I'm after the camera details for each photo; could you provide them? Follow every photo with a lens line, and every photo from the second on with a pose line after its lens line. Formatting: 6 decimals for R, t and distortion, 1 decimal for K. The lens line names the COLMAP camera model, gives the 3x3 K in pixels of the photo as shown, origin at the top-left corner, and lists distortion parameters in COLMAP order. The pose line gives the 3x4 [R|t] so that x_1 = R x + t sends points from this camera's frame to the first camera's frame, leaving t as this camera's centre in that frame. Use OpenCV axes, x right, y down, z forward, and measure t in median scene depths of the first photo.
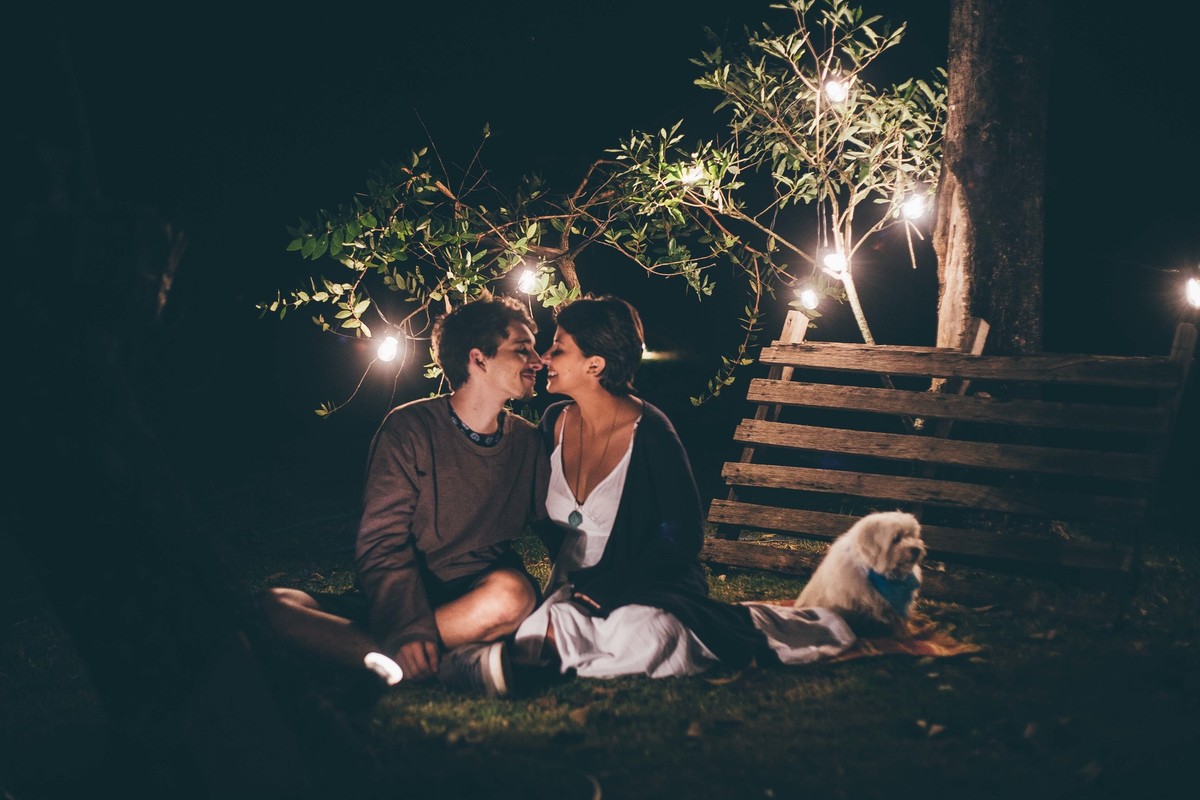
lens RADIAL K [[1740.2, 0, 606.9], [0, 1740.2, 409.5], [0, 0, 1]] dist [-0.078349, -0.173120]
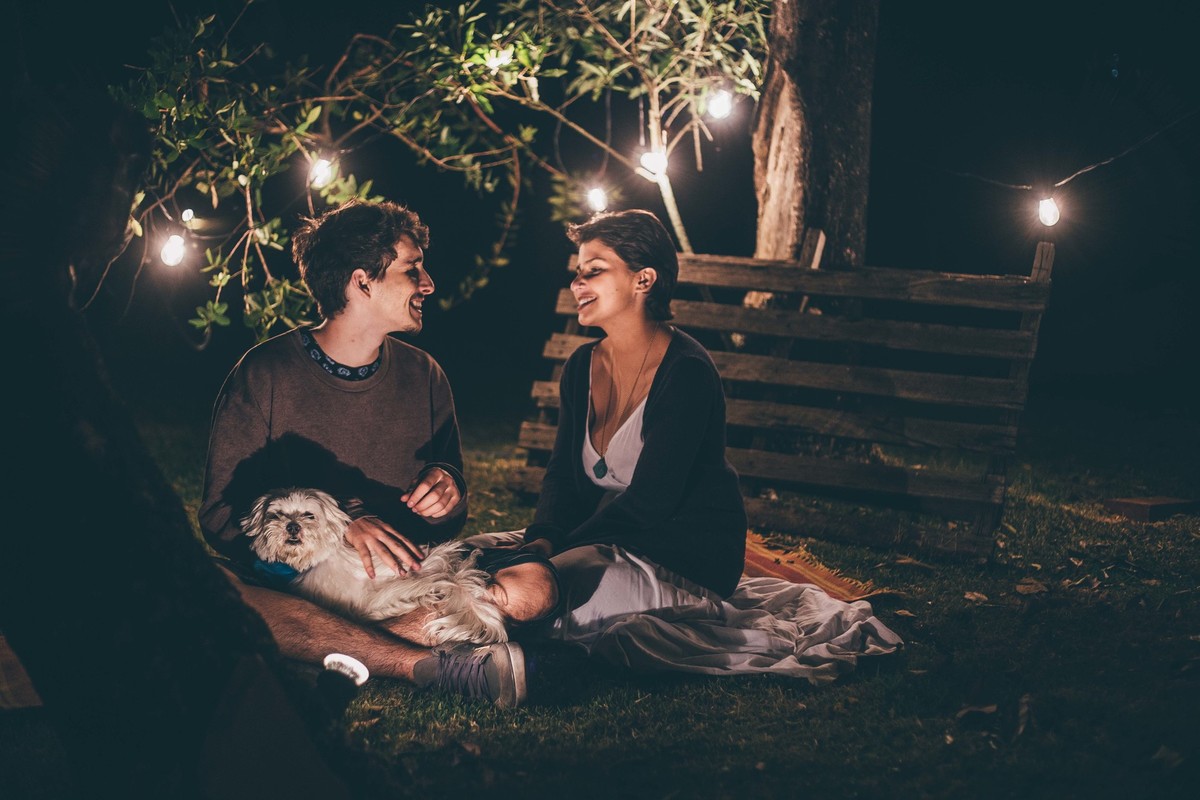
lens RADIAL K [[1752.9, 0, 600.0], [0, 1752.9, 400.0], [0, 0, 1]] dist [-0.040393, -0.340413]
pose [[0.960369, -0.005310, 0.278681, -0.158749], [-0.014526, 0.997506, 0.069064, -0.024014], [-0.278353, -0.070375, 0.957897, 0.116492]]
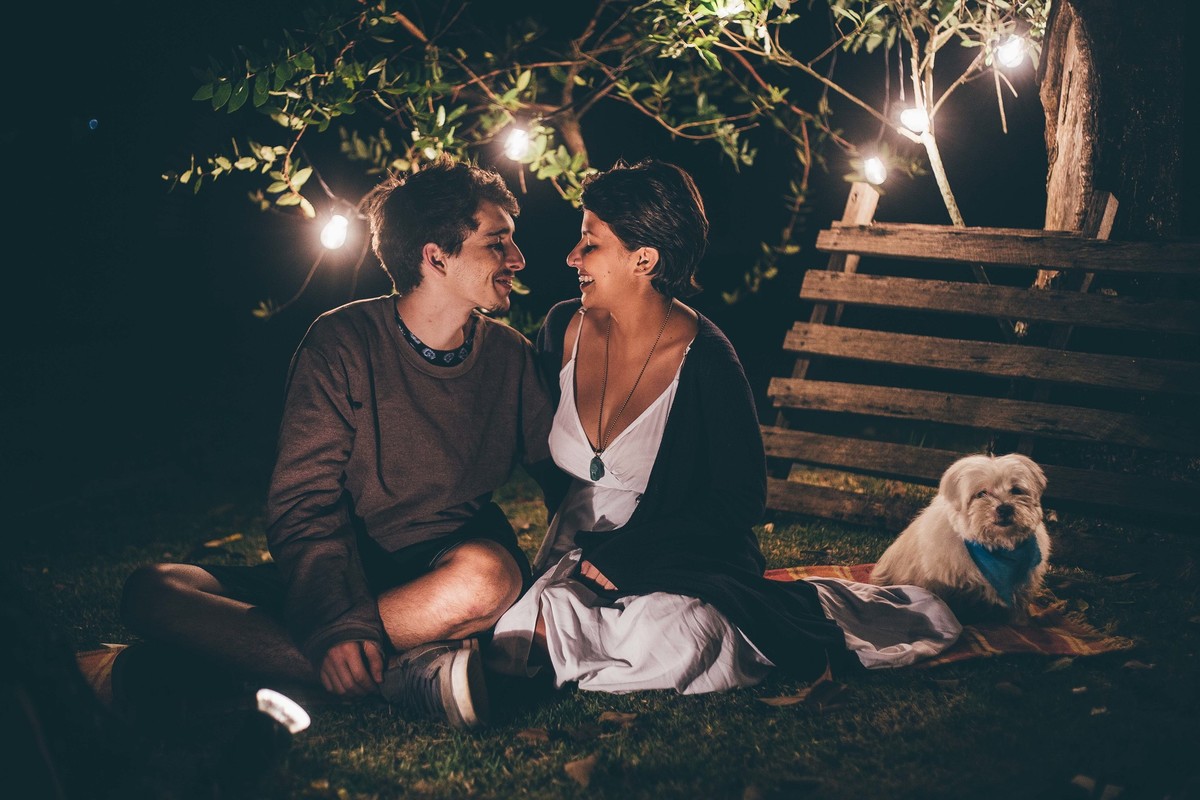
lens RADIAL K [[1740.2, 0, 606.9], [0, 1740.2, 409.5], [0, 0, 1]] dist [-0.078349, -0.173120]
pose [[0.999972, 0.000082, -0.007447, -0.000167], [0.000384, 0.998042, 0.062548, -0.004411], [0.007437, -0.062550, 0.998014, 0.226794]]
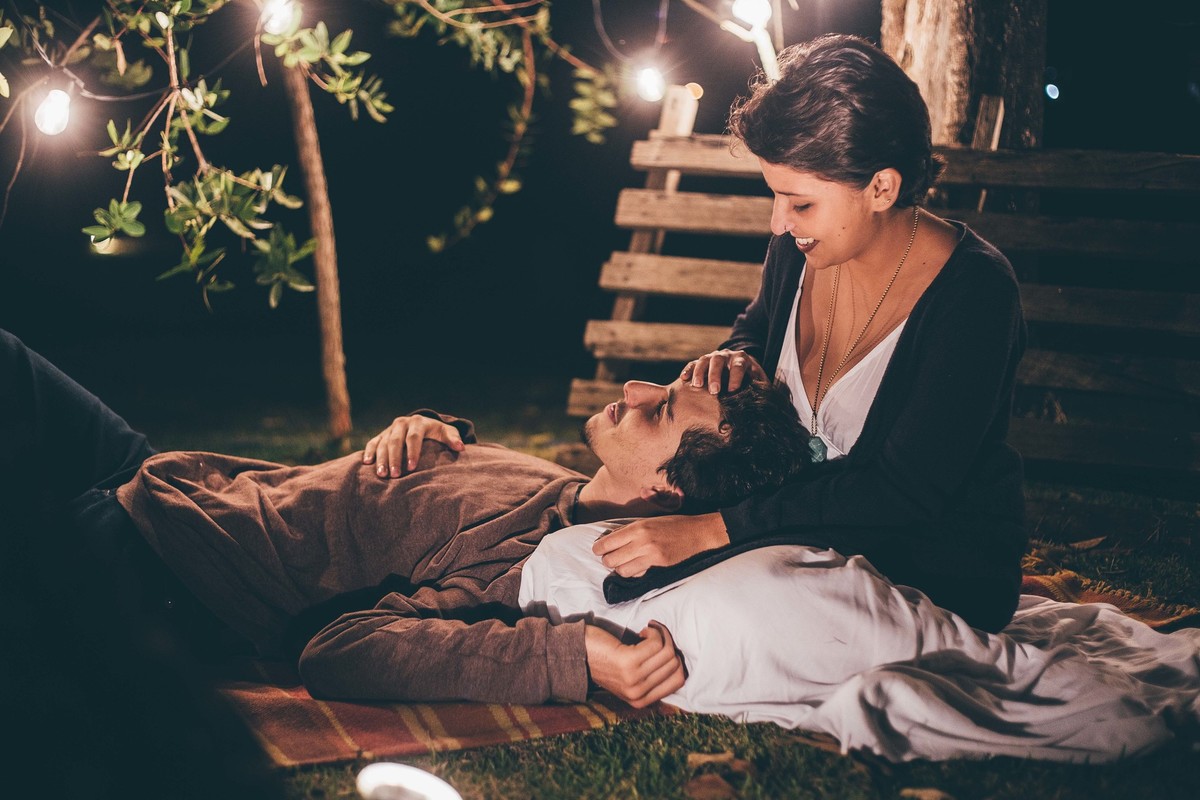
lens RADIAL K [[1718.3, 0, 582.8], [0, 1718.3, 424.9], [0, 0, 1]] dist [-0.104757, -0.023587]
pose [[0.949000, -0.020225, 0.314627, -0.133855], [-0.000060, 0.997929, 0.064331, 0.028485], [-0.315276, -0.061069, 0.947033, 0.422807]]
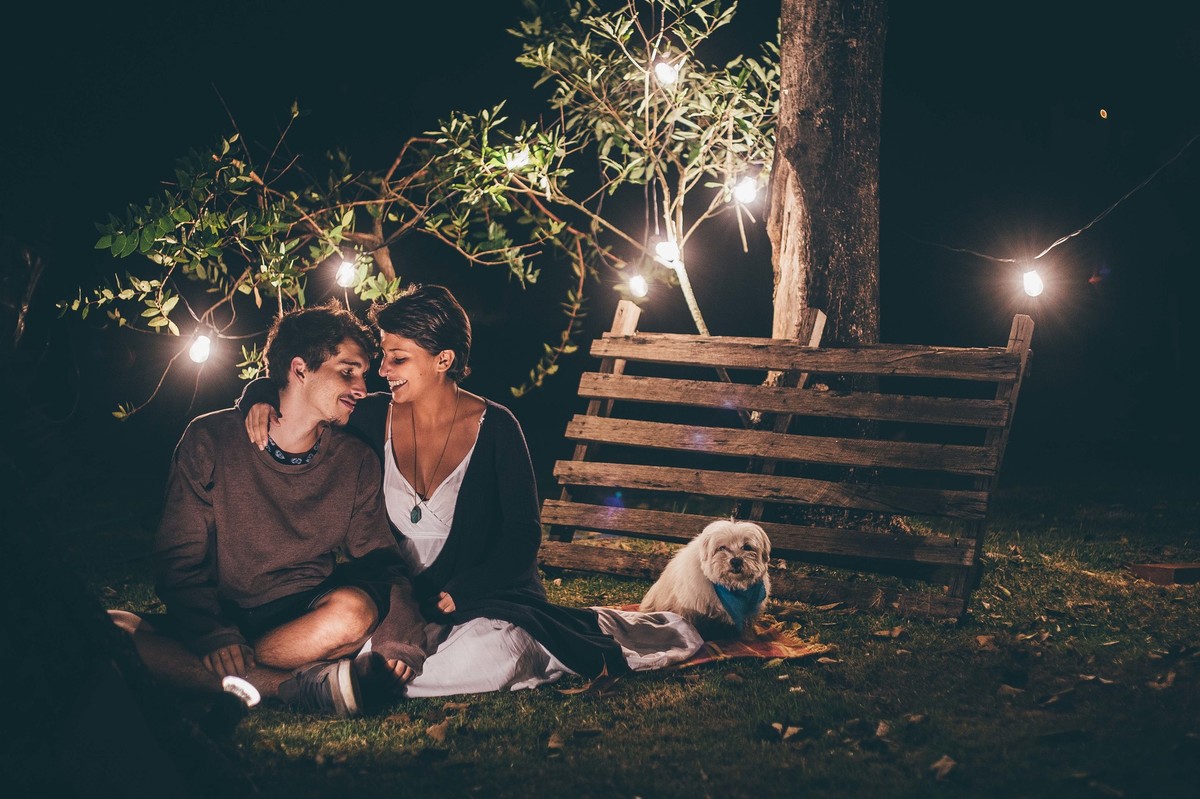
lens RADIAL K [[2007.1, 0, 682.5], [0, 2007.1, 346.9], [0, 0, 1]] dist [-0.072477, -0.113629]
pose [[0.987769, -0.014071, 0.155291, -0.035231], [0.015952, 0.999814, -0.010875, -0.019727], [-0.155109, 0.013219, 0.987809, -0.105122]]
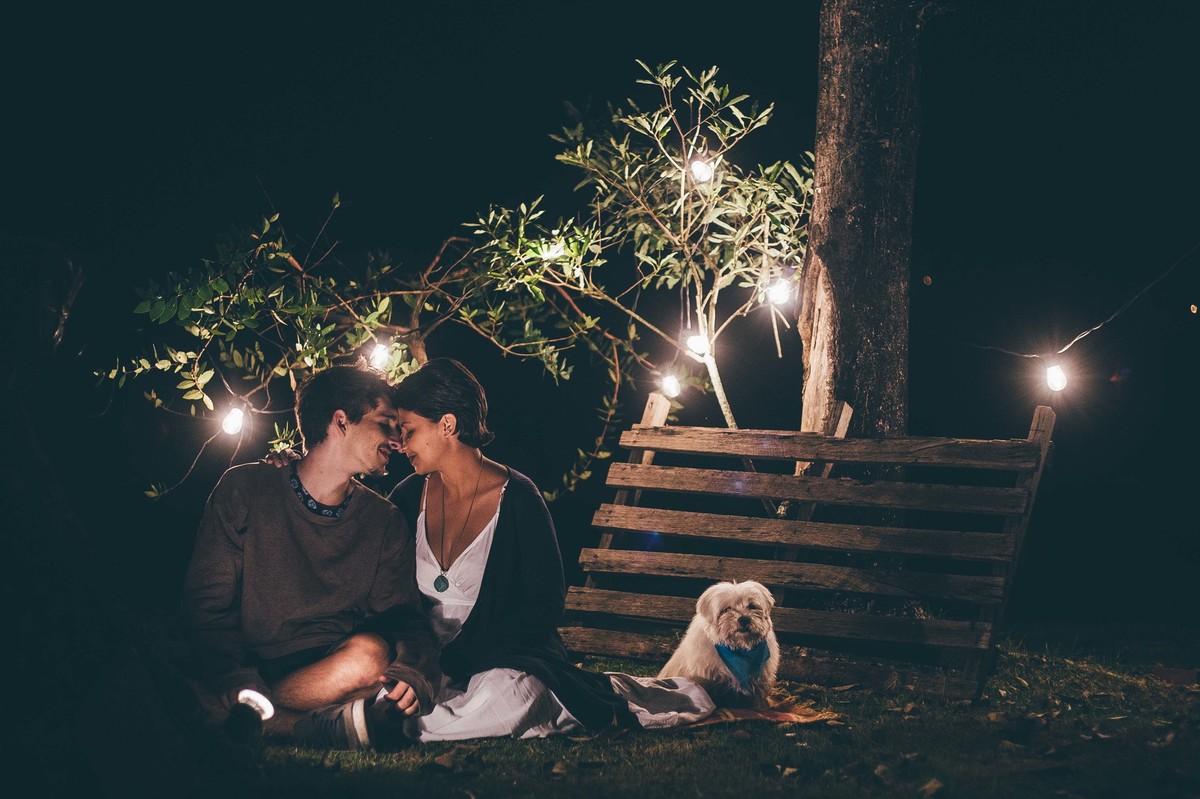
lens RADIAL K [[2116.9, 0, 720.3], [0, 2116.9, 421.7], [0, 0, 1]] dist [-0.079695, -0.030822]
pose [[0.989901, 0.019421, 0.140427, -0.023095], [-0.009394, 0.997381, -0.071718, 0.044893], [-0.141452, 0.069674, 0.987490, -0.177520]]
